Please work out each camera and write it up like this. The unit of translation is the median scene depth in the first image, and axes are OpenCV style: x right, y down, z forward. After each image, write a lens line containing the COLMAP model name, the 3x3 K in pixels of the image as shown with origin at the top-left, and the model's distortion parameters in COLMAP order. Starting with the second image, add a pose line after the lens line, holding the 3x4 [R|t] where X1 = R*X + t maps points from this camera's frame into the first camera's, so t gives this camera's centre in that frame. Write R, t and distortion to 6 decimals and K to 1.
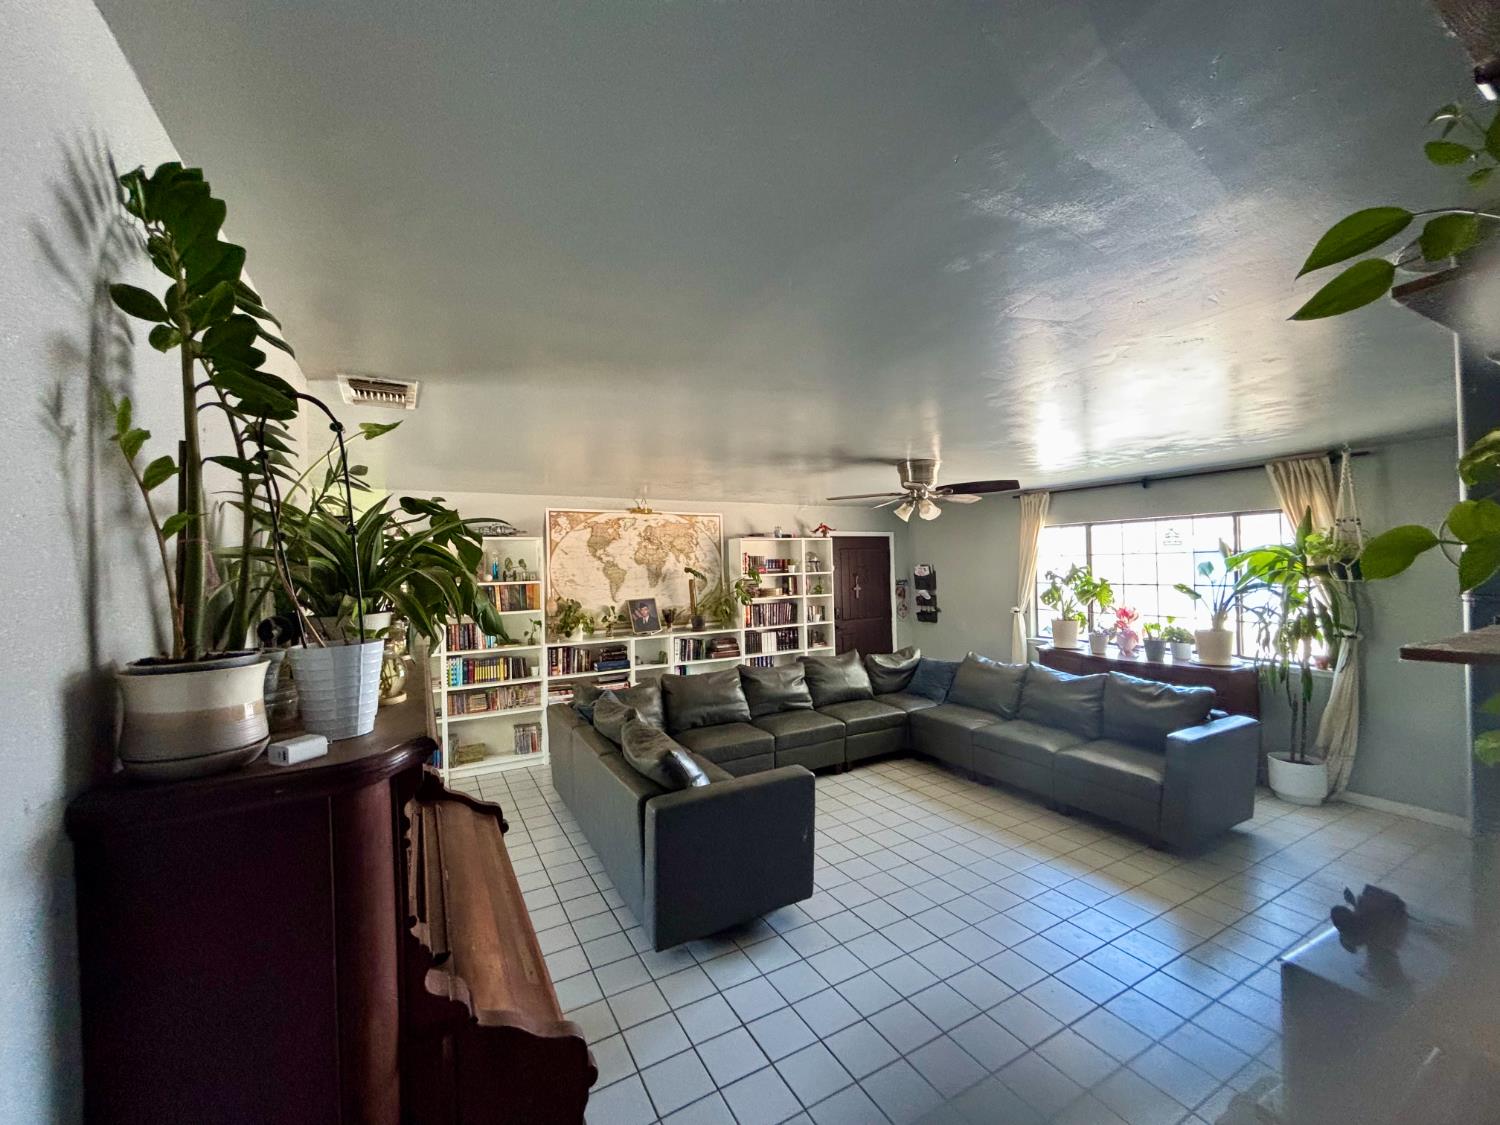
lens RADIAL K [[600.8, 0, 750.0], [0, 600.8, 562.5], [0, 0, 1]] dist [0.035658, -0.000042]
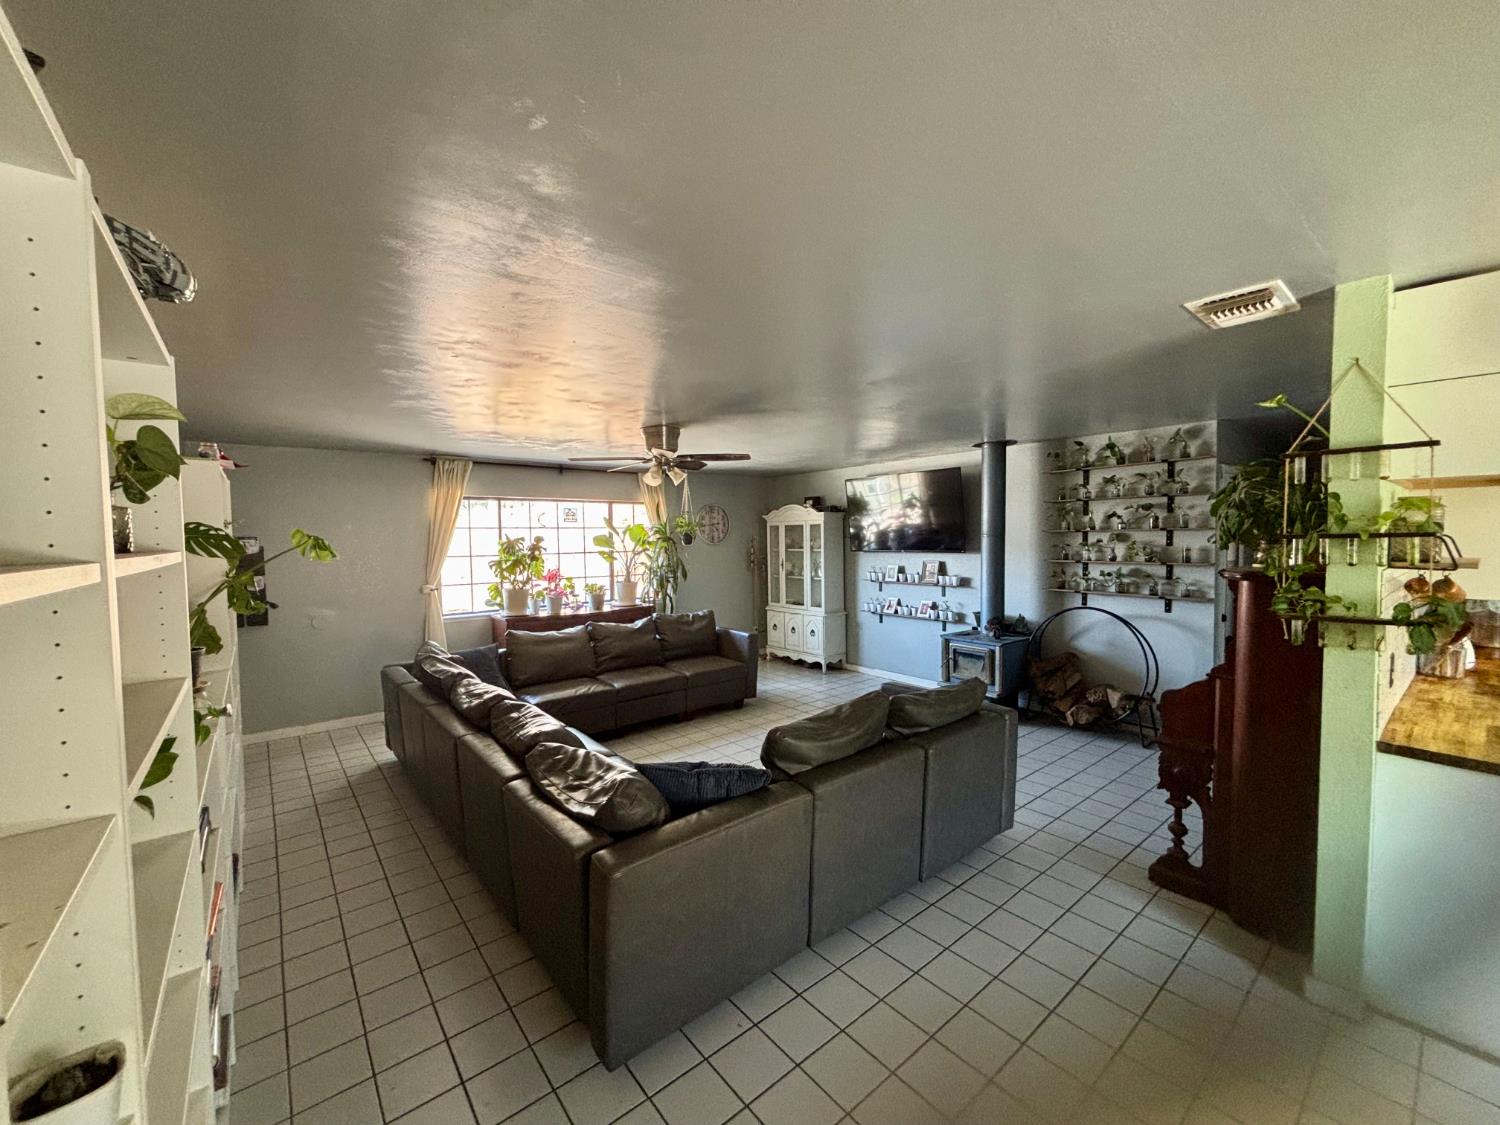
lens RADIAL K [[607.3, 0, 753.3], [0, 607.3, 568.7], [0, 0, 1]] dist [0.000230, -0.000242]
pose [[-0.175462, -0.028391, 0.984077, -0.532739], [0.014213, 0.999407, 0.031368, 0.028665], [-0.984384, 0.019491, -0.174955, 0.735547]]
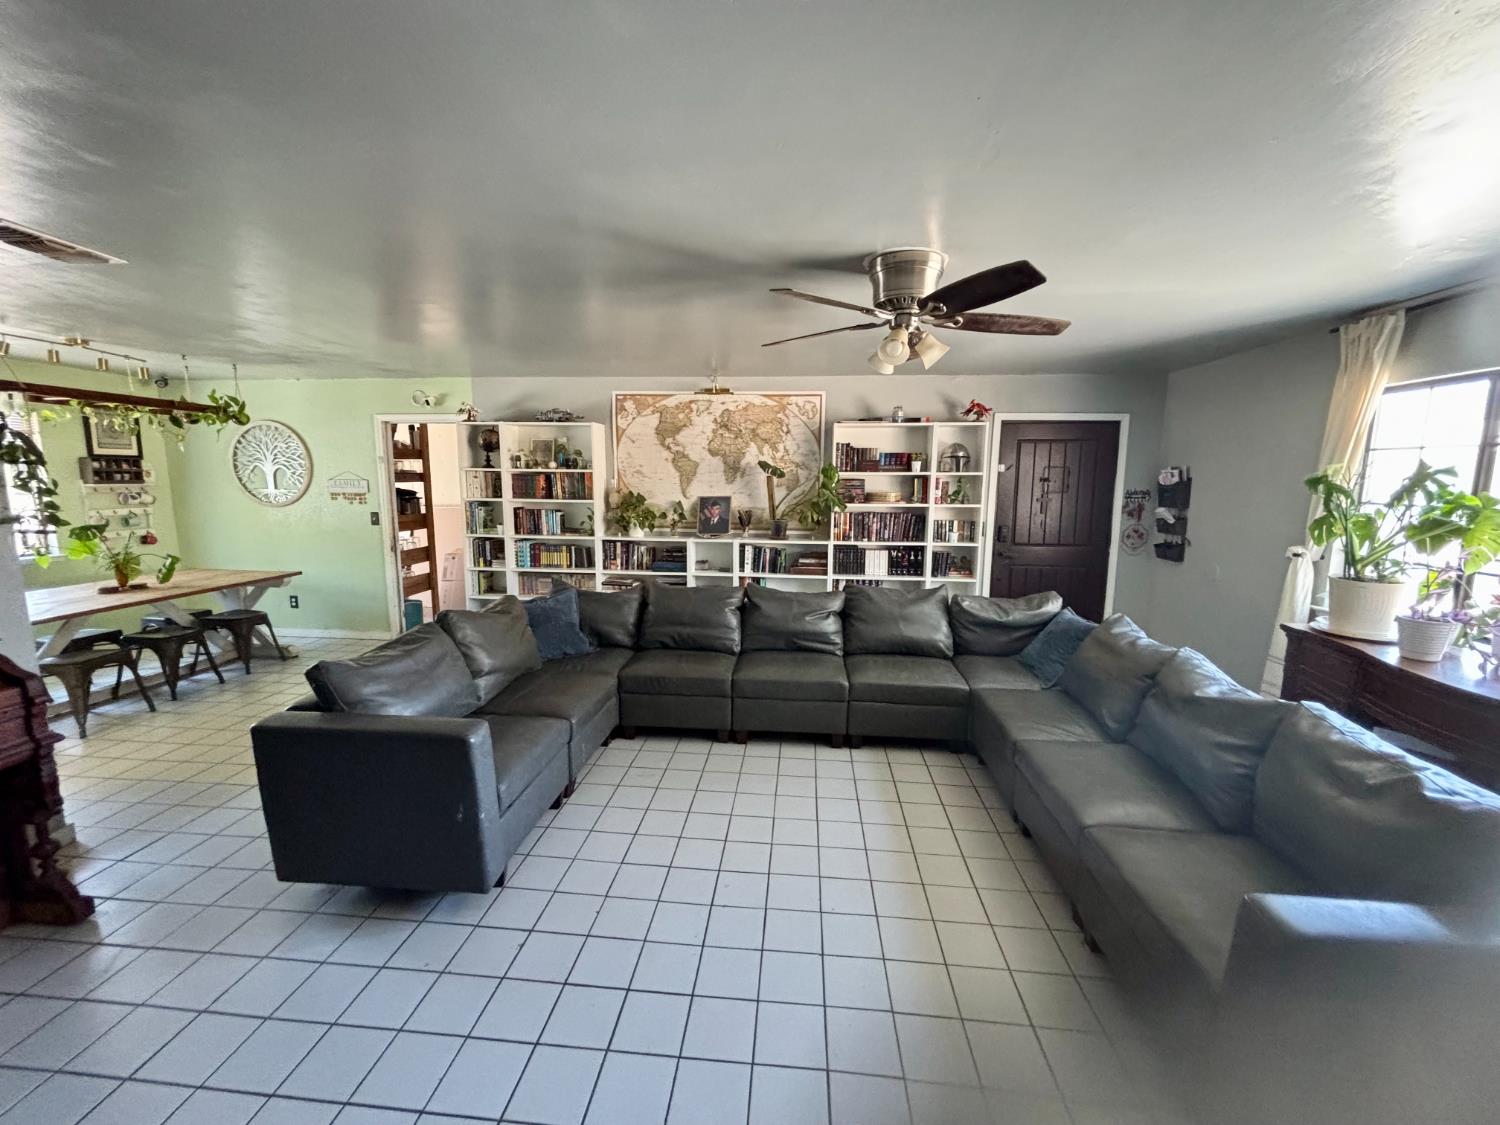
lens RADIAL K [[597.6, 0, 750.0], [0, 597.6, 562.5], [0, 0, 1]] dist [0.002958, -0.000236]
pose [[0.826091, 0.108974, -0.552900, 0.352244], [-0.024172, 0.987074, 0.158433, 0.017407], [0.563018, -0.117516, 0.818047, 0.313798]]
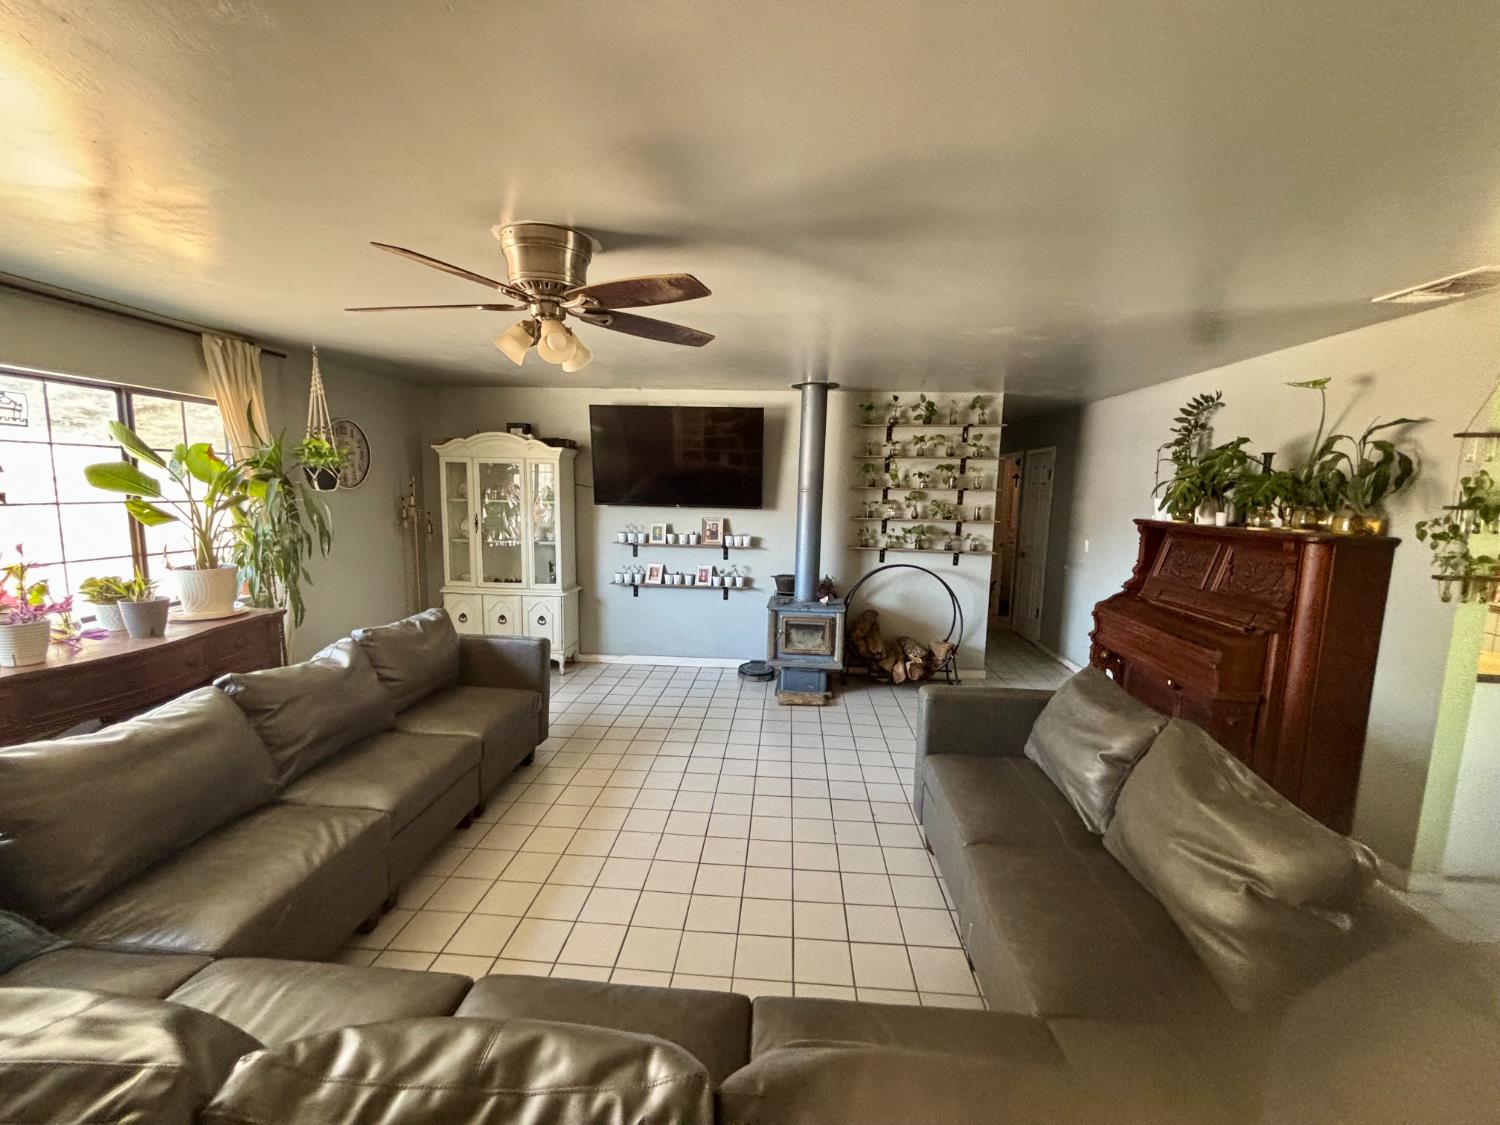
lens RADIAL K [[607.3, 0, 753.3], [0, 607.3, 568.7], [0, 0, 1]] dist [0.000230, -0.000242]
pose [[-0.839016, -0.071597, 0.539376, -0.082639], [-0.006060, 0.992473, 0.122315, 0.018267], [-0.544073, 0.099356, -0.833134, 0.948704]]
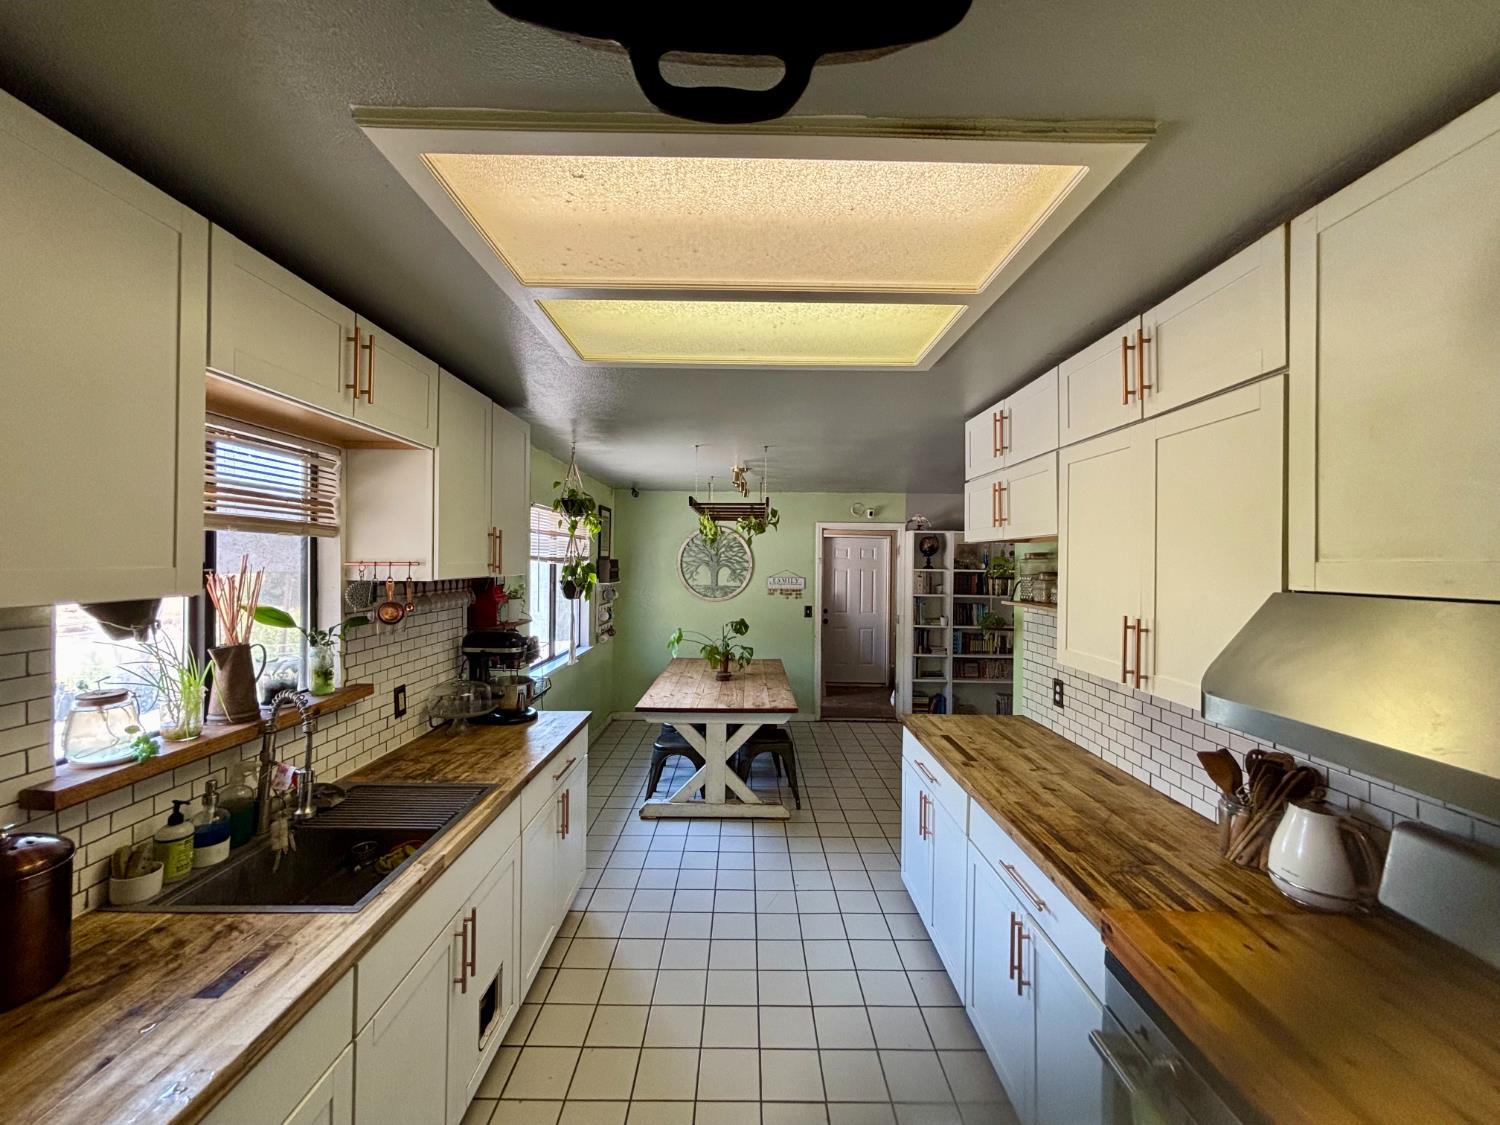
lens RADIAL K [[610.3, 0, 750.0], [0, 610.3, 562.5], [0, 0, 1]] dist [0.000106, -0.000063]
pose [[0.874094, 0.033670, -0.484588, -0.220942], [-0.029466, 0.999433, 0.016292, 0.011024], [0.484862, 0.000038, 0.874591, -0.226908]]
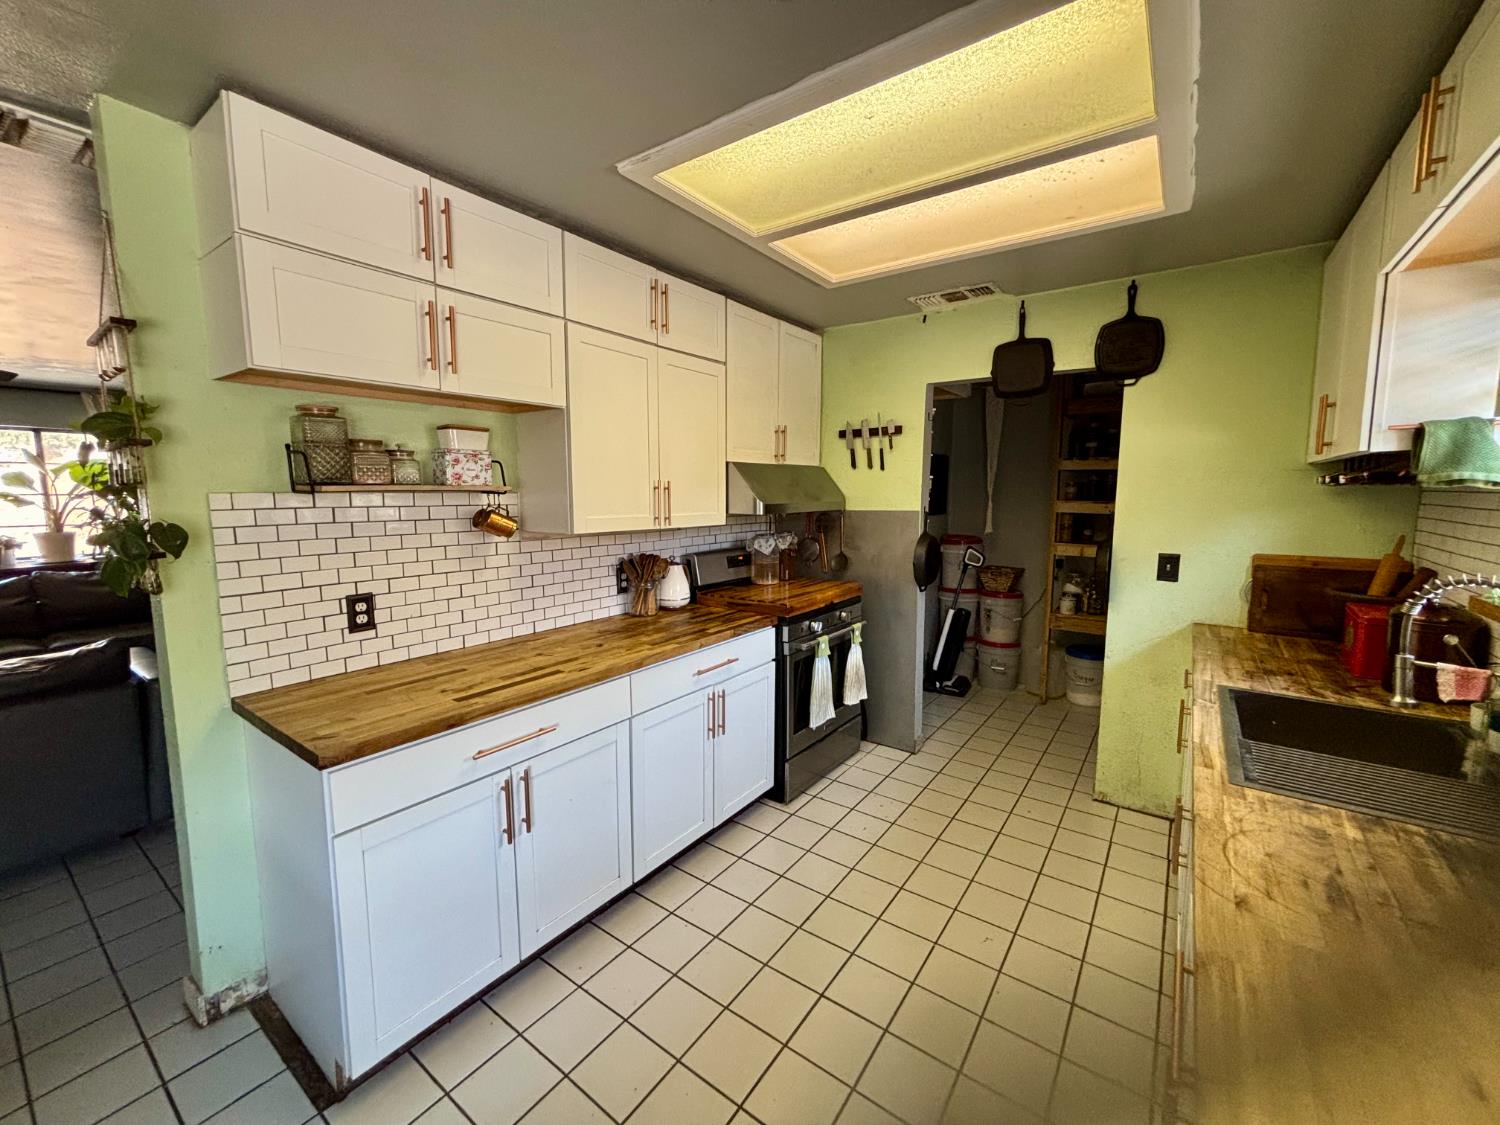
lens RADIAL K [[604.6, 0, 750.0], [0, 604.6, 562.5], [0, 0, 1]] dist [-0.001179, -0.000306]
pose [[-0.414514, -0.085370, 0.906030, -0.616348], [0.007946, 0.995213, 0.097408, 0.052792], [-0.910008, 0.047576, -0.411852, 0.229409]]
